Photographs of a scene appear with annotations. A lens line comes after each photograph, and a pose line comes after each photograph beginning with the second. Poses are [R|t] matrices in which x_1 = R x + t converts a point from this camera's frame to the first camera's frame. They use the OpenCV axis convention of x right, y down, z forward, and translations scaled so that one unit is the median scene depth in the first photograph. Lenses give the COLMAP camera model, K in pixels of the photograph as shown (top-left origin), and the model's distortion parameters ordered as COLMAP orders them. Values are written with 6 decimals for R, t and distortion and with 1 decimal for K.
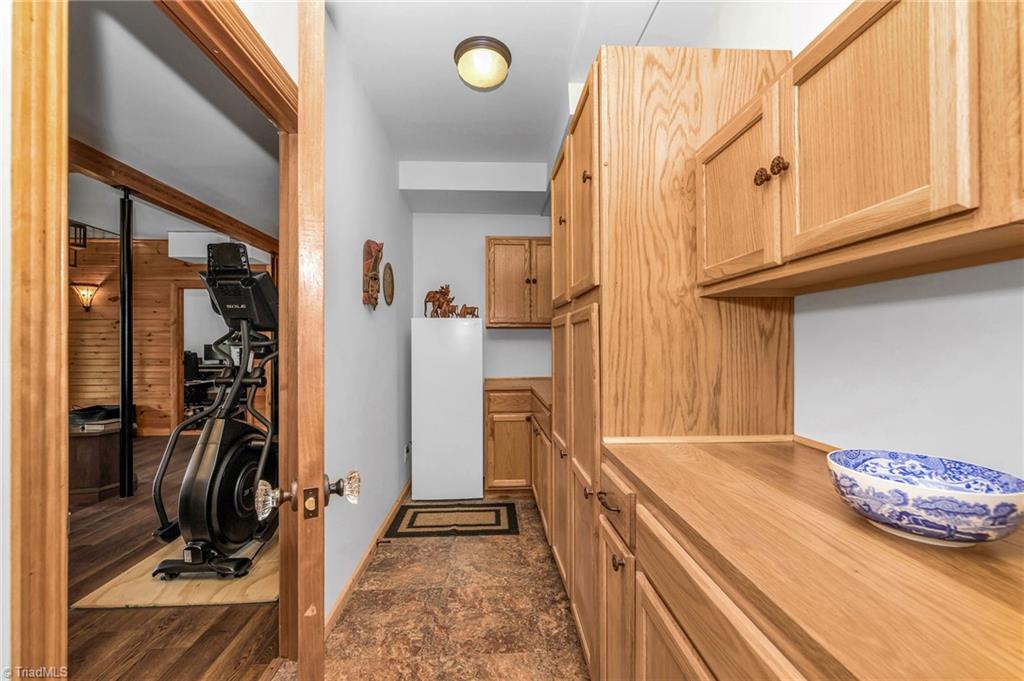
lens RADIAL K [[416.3, 0, 511.8], [0, 416.3, 342.3], [0, 0, 1]] dist [-0.003353, 0.000028]
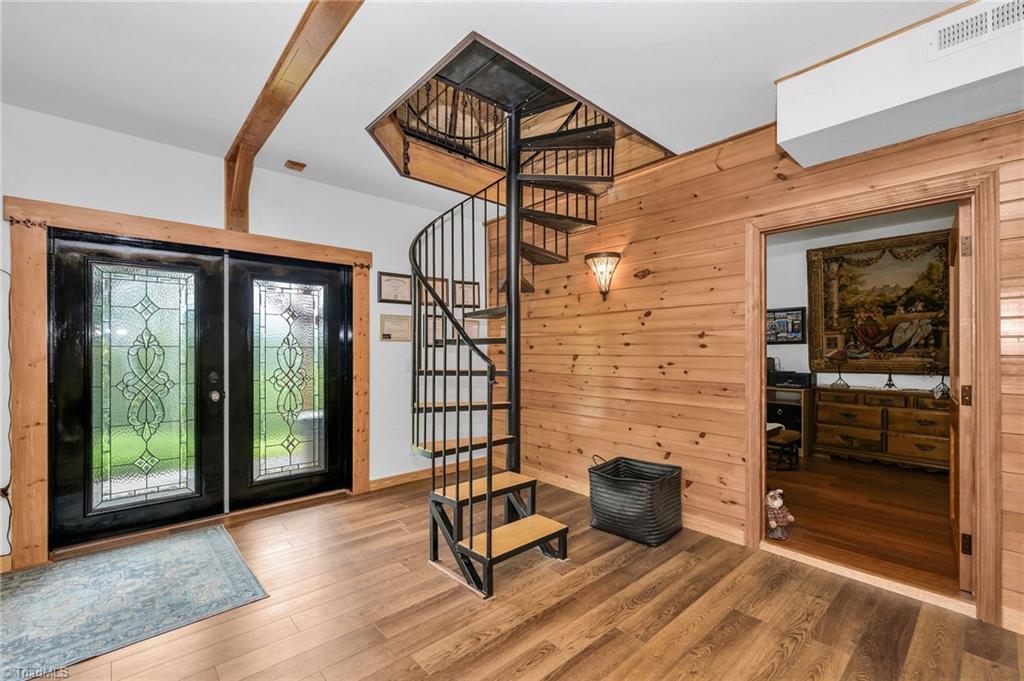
lens RADIAL K [[442.4, 0, 509.3], [0, 442.4, 347.9], [0, 0, 1]] dist [0.002652, -0.000195]
pose [[0.635017, 0.002287, -0.772495, -0.602801], [-0.004059, 0.999992, -0.000377, -0.001199], [0.772488, 0.003375, 0.635021, 0.470302]]
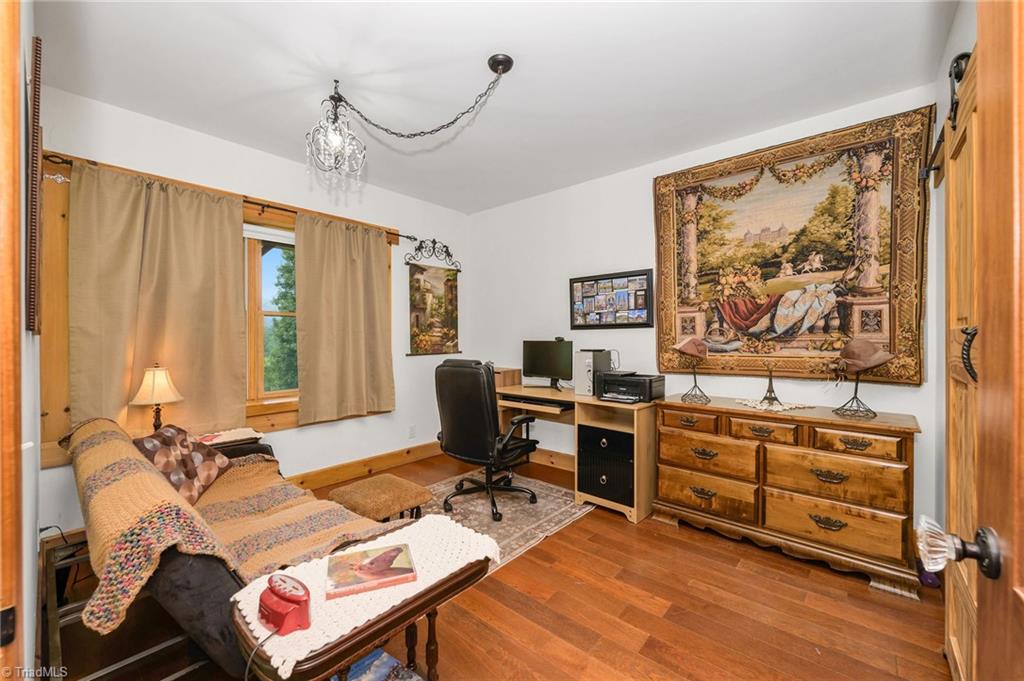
lens RADIAL K [[416.3, 0, 515.6], [0, 416.3, 337.7], [0, 0, 1]] dist [-0.003353, 0.000028]
pose [[0.739942, 0.004331, -0.672657, -0.645956], [0.000039, 0.999979, 0.006481, -0.002091], [0.672671, -0.004822, 0.739926, 0.737703]]
